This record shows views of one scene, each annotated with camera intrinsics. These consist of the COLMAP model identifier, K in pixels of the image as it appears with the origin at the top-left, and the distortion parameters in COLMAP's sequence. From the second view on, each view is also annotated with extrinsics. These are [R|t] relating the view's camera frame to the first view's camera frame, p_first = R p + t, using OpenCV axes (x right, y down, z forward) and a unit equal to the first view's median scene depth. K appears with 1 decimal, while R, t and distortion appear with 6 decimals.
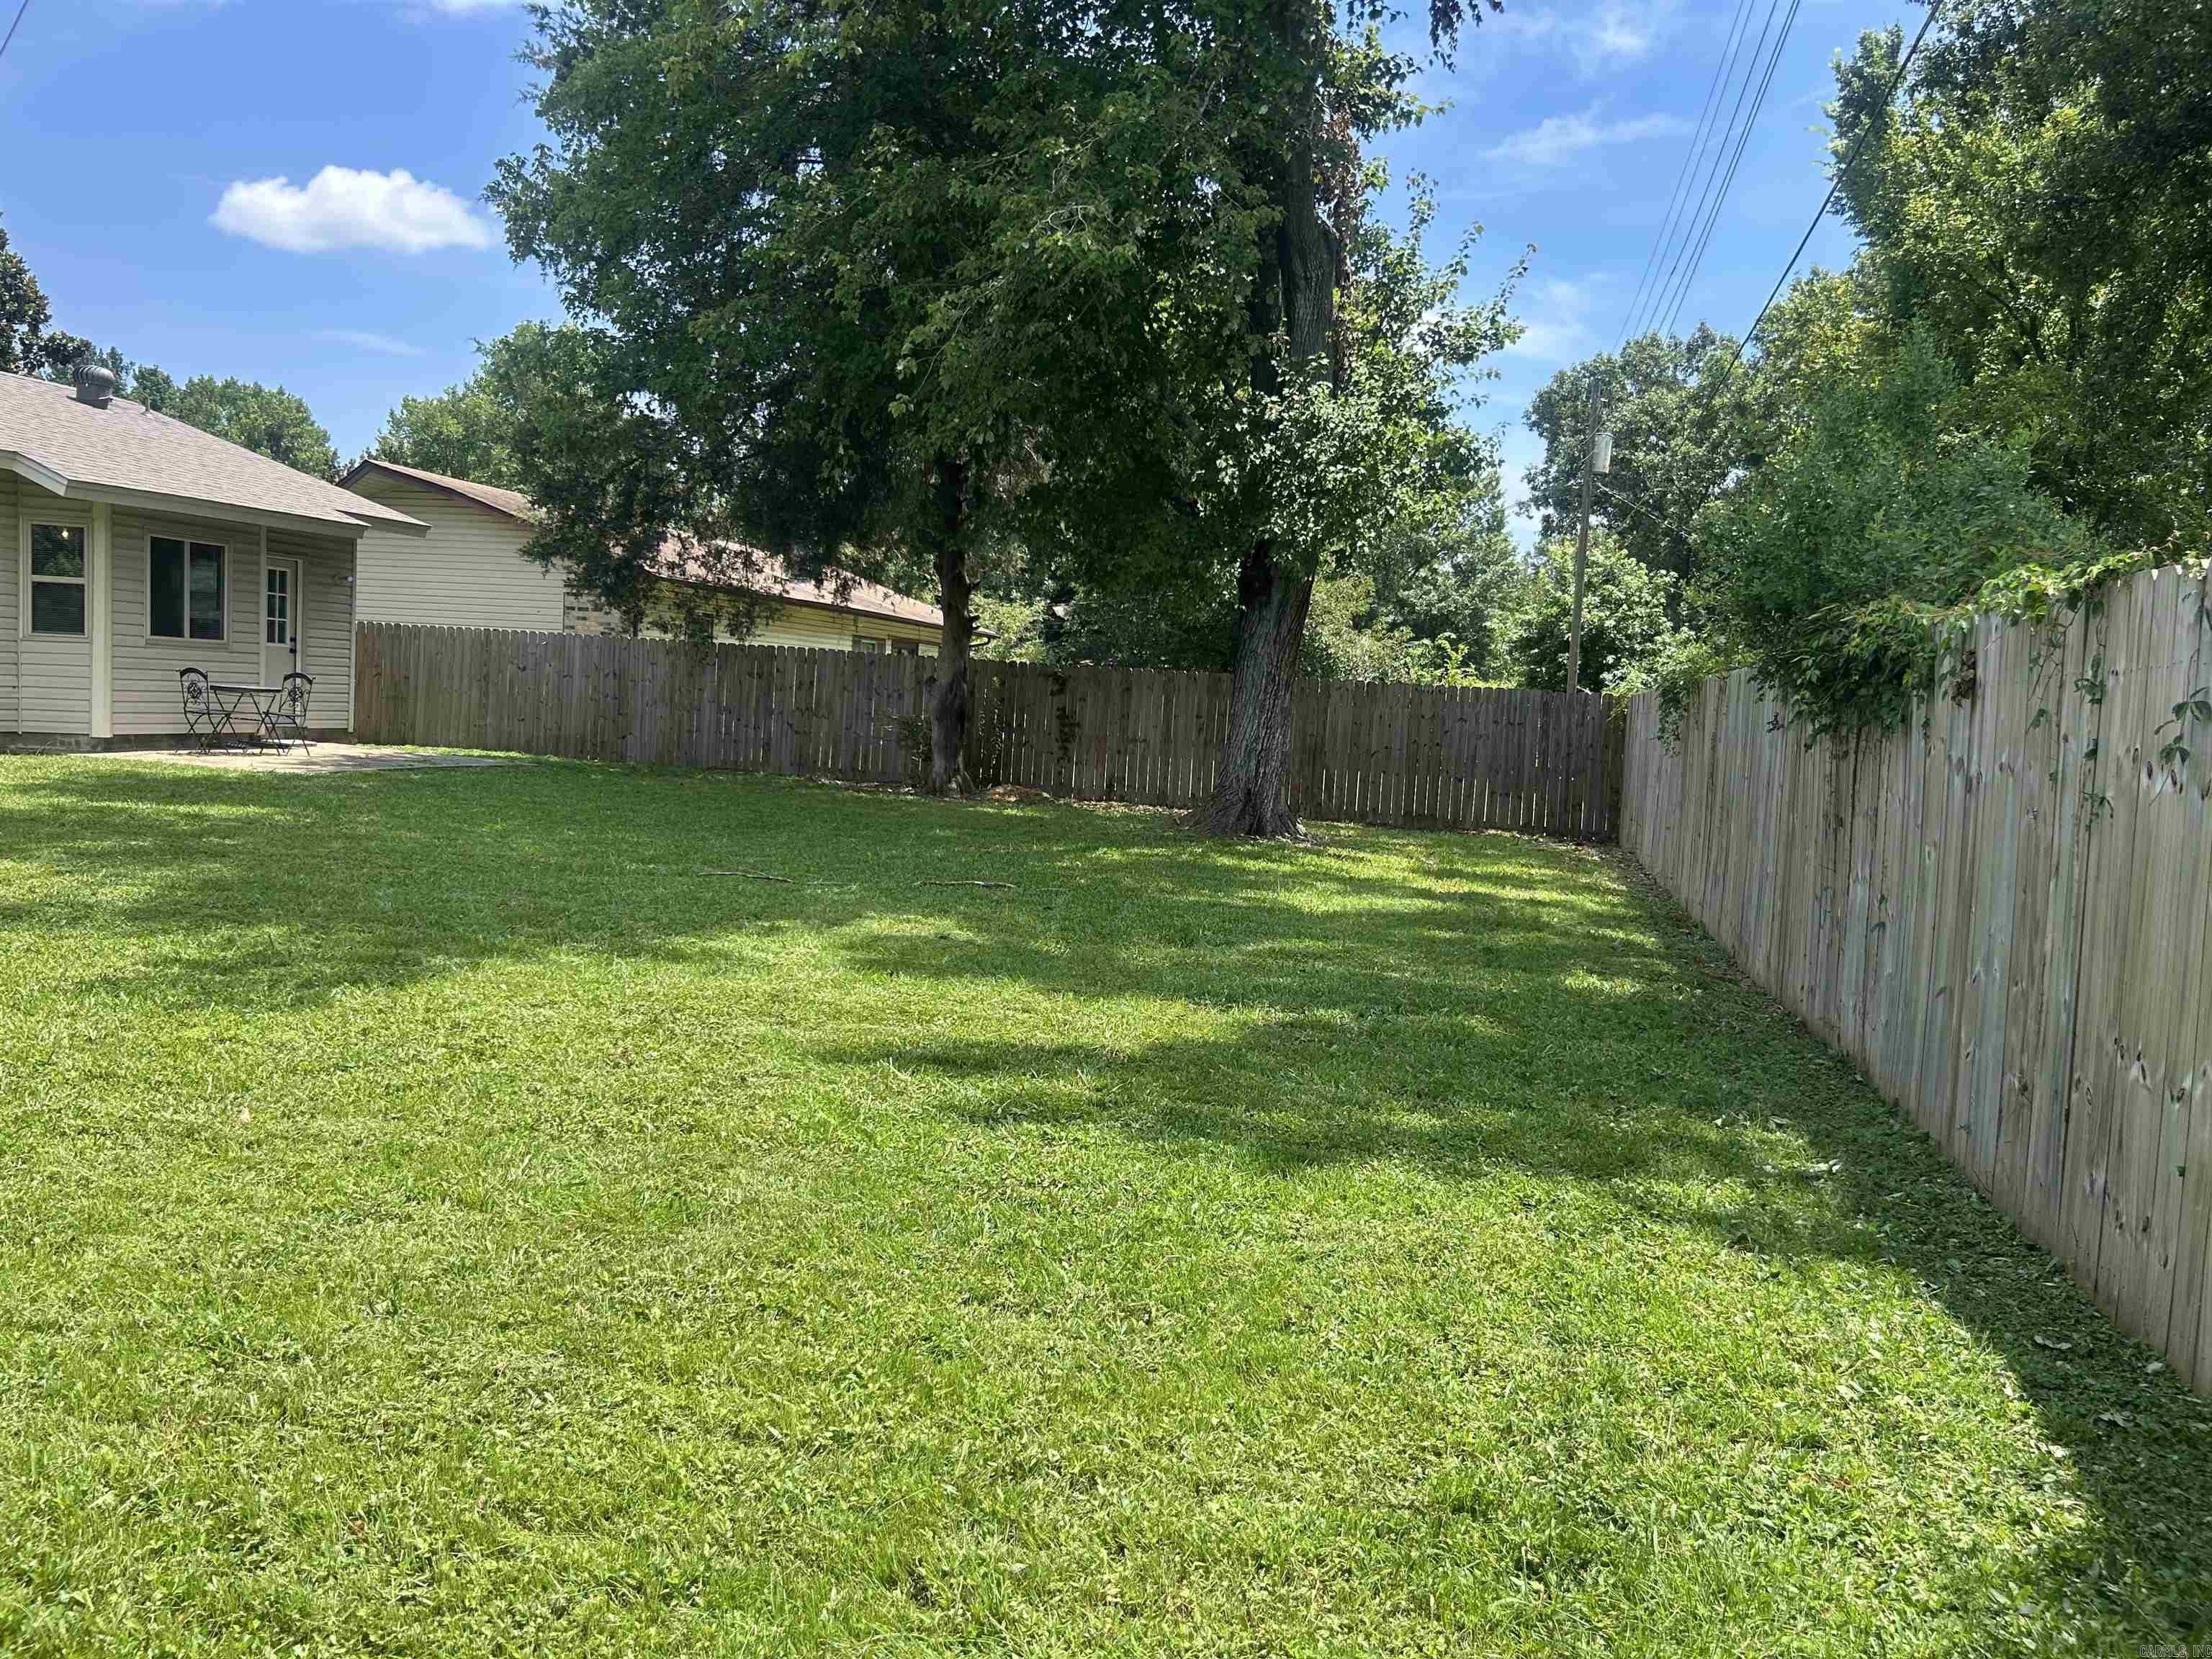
lens RADIAL K [[1698.0, 0, 1090.5], [0, 1698.0, 833.1], [0, 0, 1]] dist [0.052166, -0.061954]
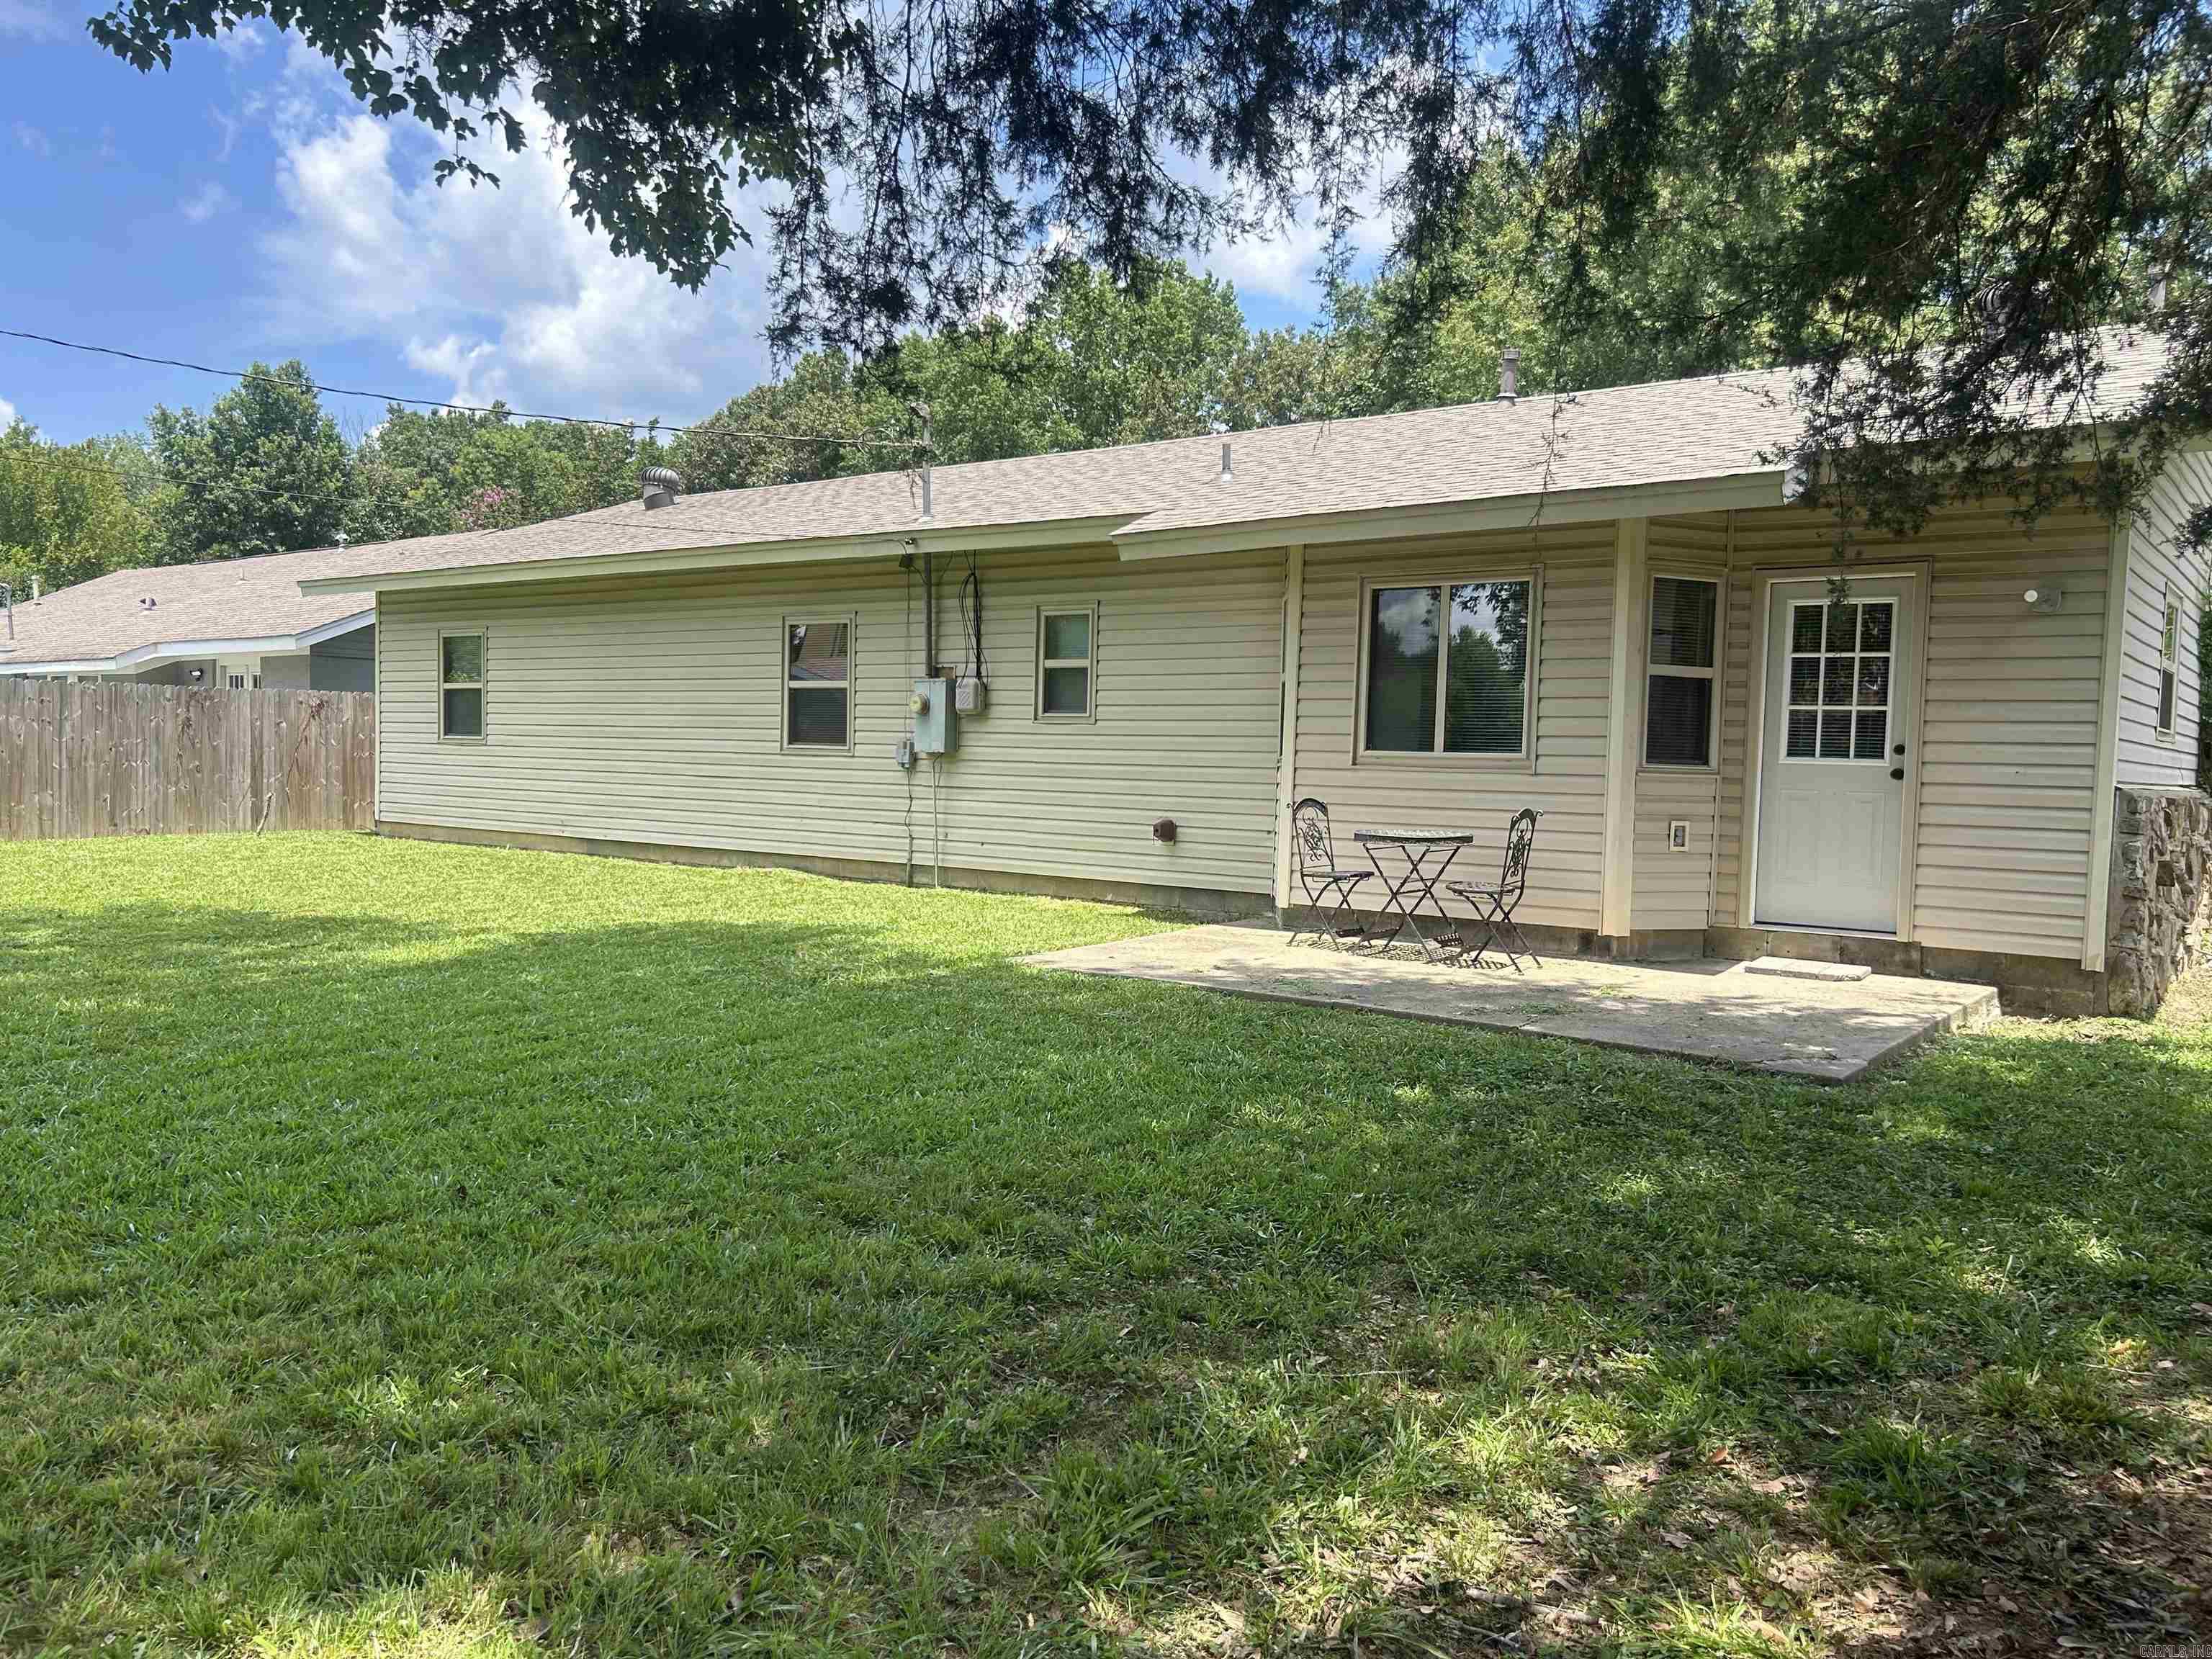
lens RADIAL K [[1698.0, 0, 1090.0], [0, 1698.0, 835.8], [0, 0, 1]] dist [0.052166, -0.061954]
pose [[-0.402434, -0.019377, -0.915244, 0.087110], [-0.116740, 0.992700, 0.030314, -0.151523], [0.907975, 0.119045, -0.401758, 1.918721]]
